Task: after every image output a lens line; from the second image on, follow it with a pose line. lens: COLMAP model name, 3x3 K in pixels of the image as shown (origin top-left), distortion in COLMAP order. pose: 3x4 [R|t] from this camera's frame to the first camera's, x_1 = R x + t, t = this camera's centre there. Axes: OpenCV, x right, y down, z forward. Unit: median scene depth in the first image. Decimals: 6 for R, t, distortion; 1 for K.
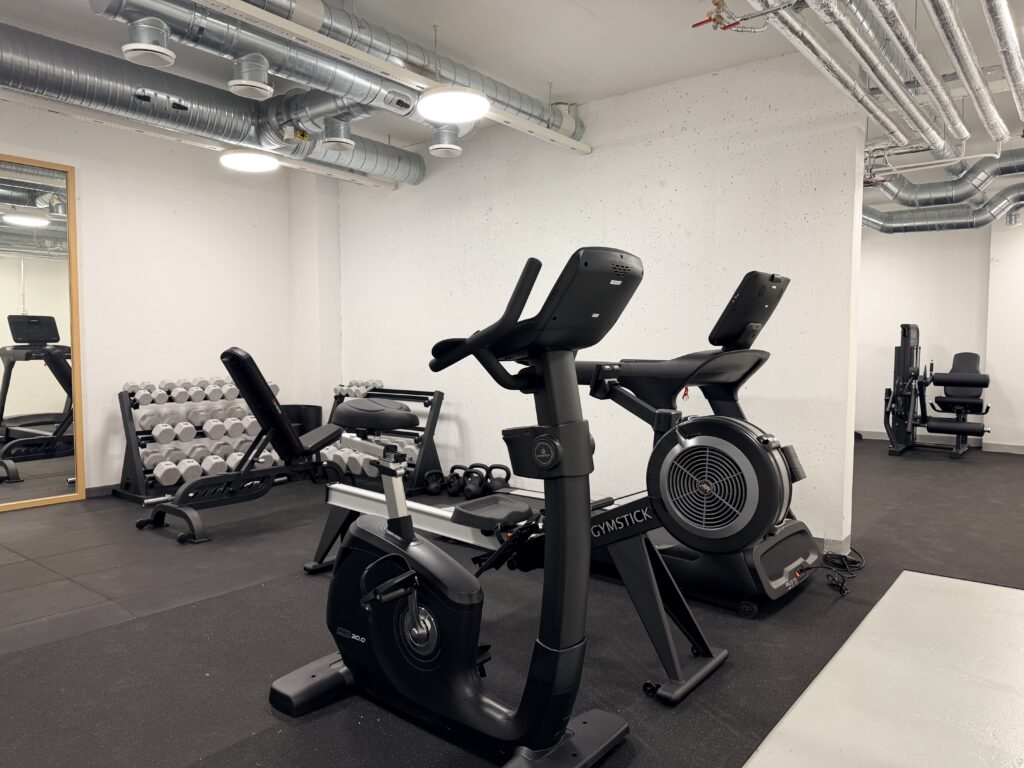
lens RADIAL K [[735.8, 0, 512.0], [0, 735.8, 384.0], [0, 0, 1]] dist [0.004670, 0.000745]
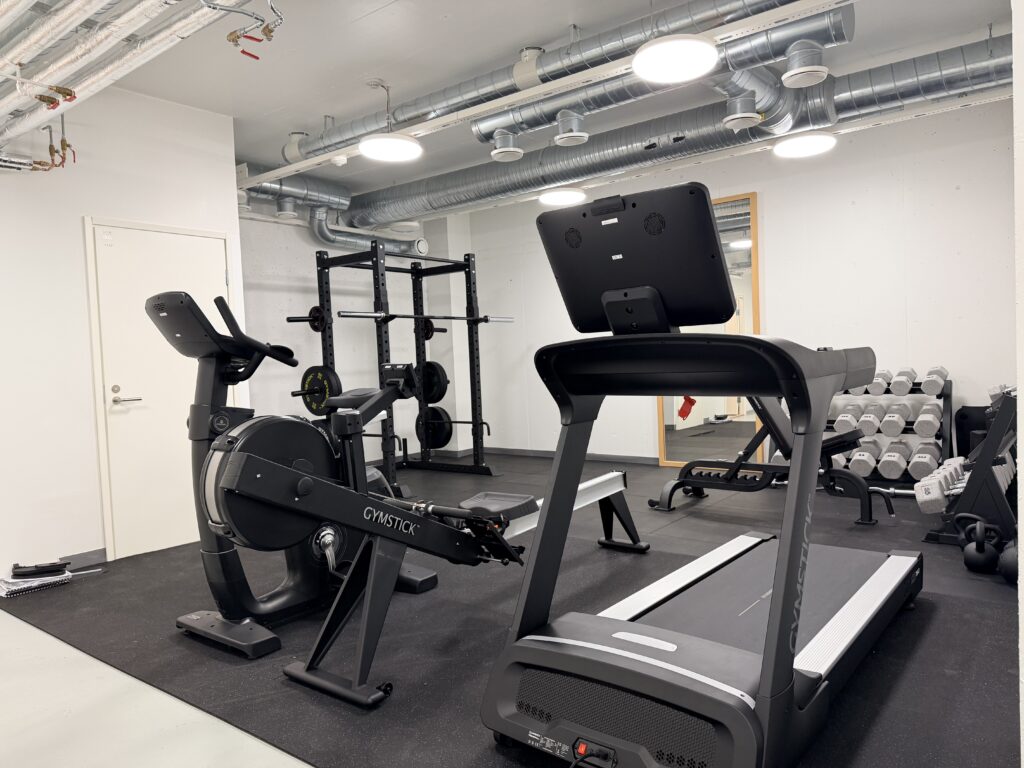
lens RADIAL K [[735.8, 0, 512.0], [0, 735.8, 384.0], [0, 0, 1]] dist [0.004670, 0.000745]
pose [[-0.021299, 0.035600, -0.999139, 0.719605], [-0.012133, 0.999283, 0.035863, -0.024614], [0.999700, 0.012887, -0.020852, 0.742723]]
